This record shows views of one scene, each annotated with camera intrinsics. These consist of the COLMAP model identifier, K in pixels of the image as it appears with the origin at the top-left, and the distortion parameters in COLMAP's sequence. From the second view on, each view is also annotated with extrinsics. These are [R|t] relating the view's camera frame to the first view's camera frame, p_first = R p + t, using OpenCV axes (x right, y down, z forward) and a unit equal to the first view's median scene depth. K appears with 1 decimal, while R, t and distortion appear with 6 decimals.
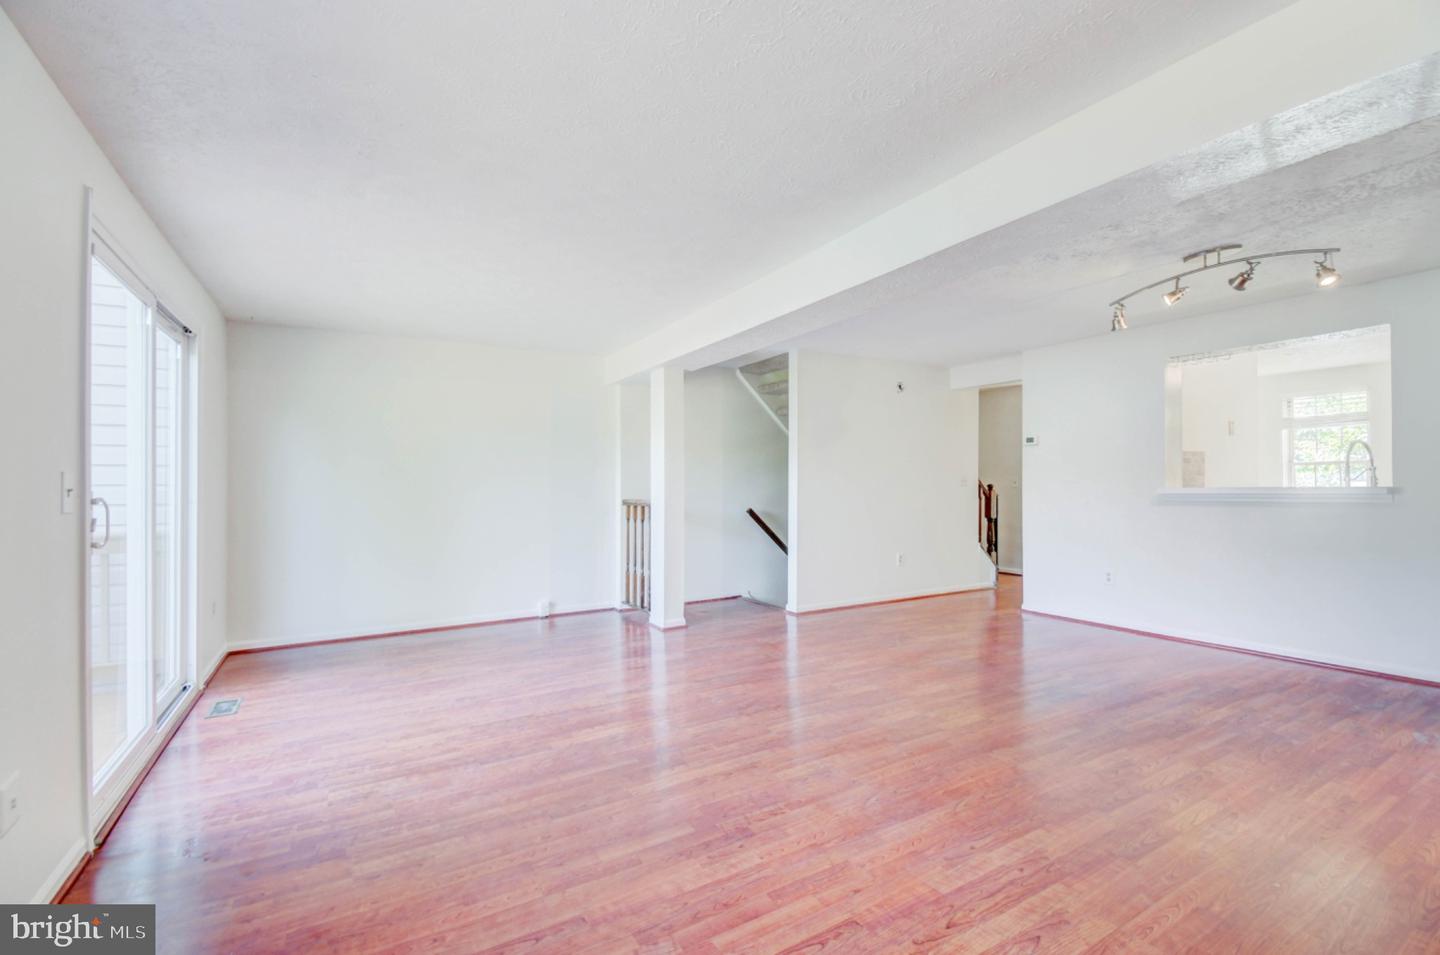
lens RADIAL K [[641.1, 0, 720.0], [0, 641.1, 477.5], [0, 0, 1]] dist [-0.000778, -0.000083]
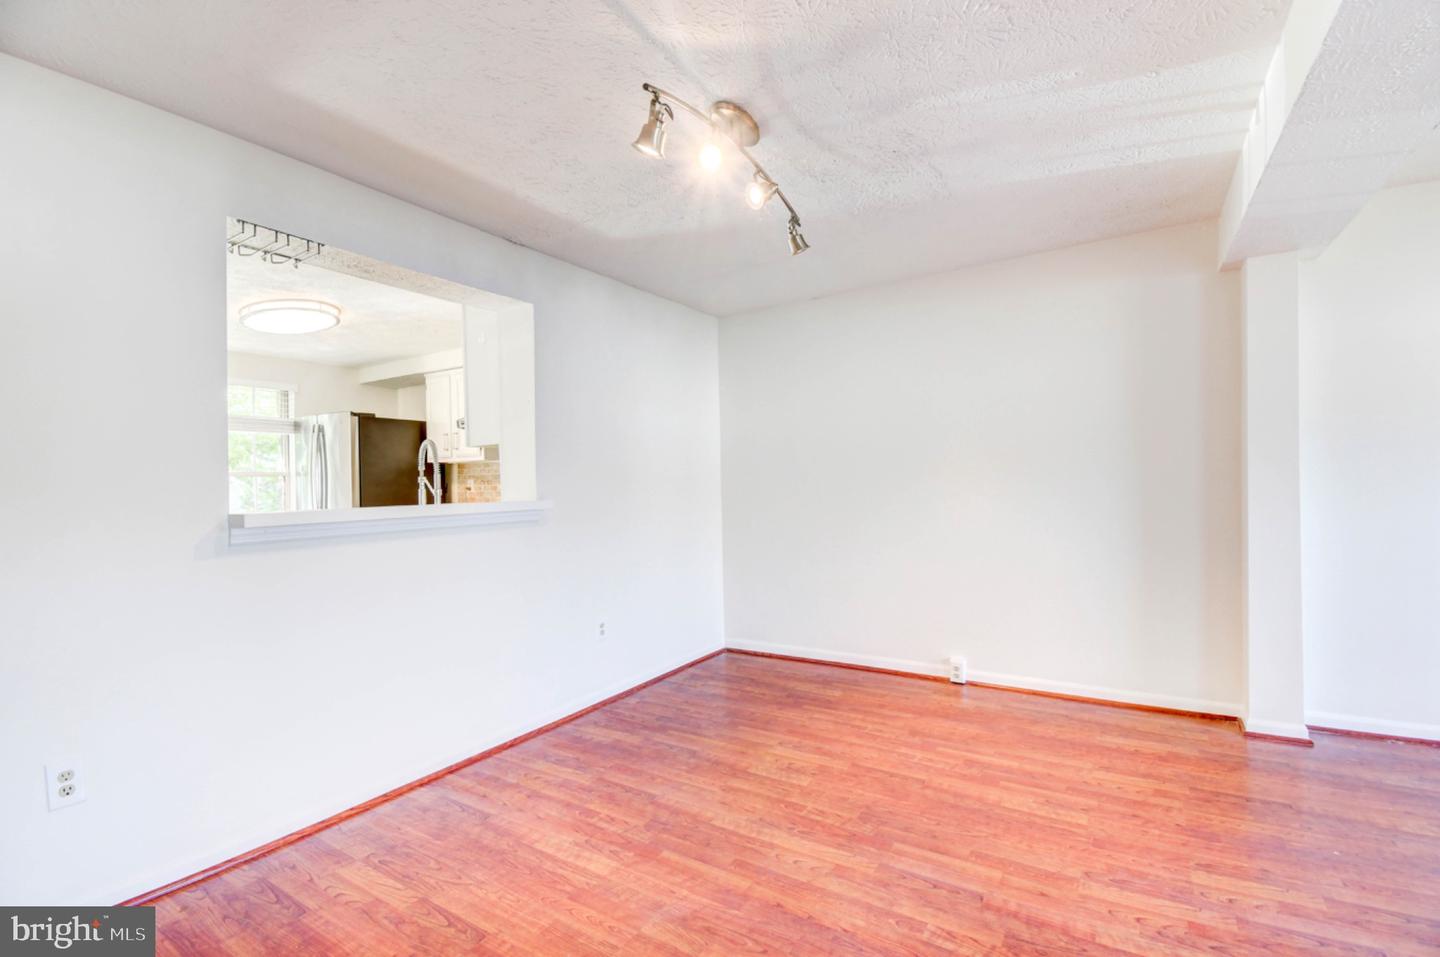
lens RADIAL K [[641.1, 0, 720.0], [0, 641.1, 478.5], [0, 0, 1]] dist [-0.000778, -0.000083]
pose [[-0.457211, 0.016569, 0.889204, 0.233241], [0.015682, 0.999821, -0.010567, 0.000337], [-0.889220, 0.009113, -0.457389, 1.381933]]
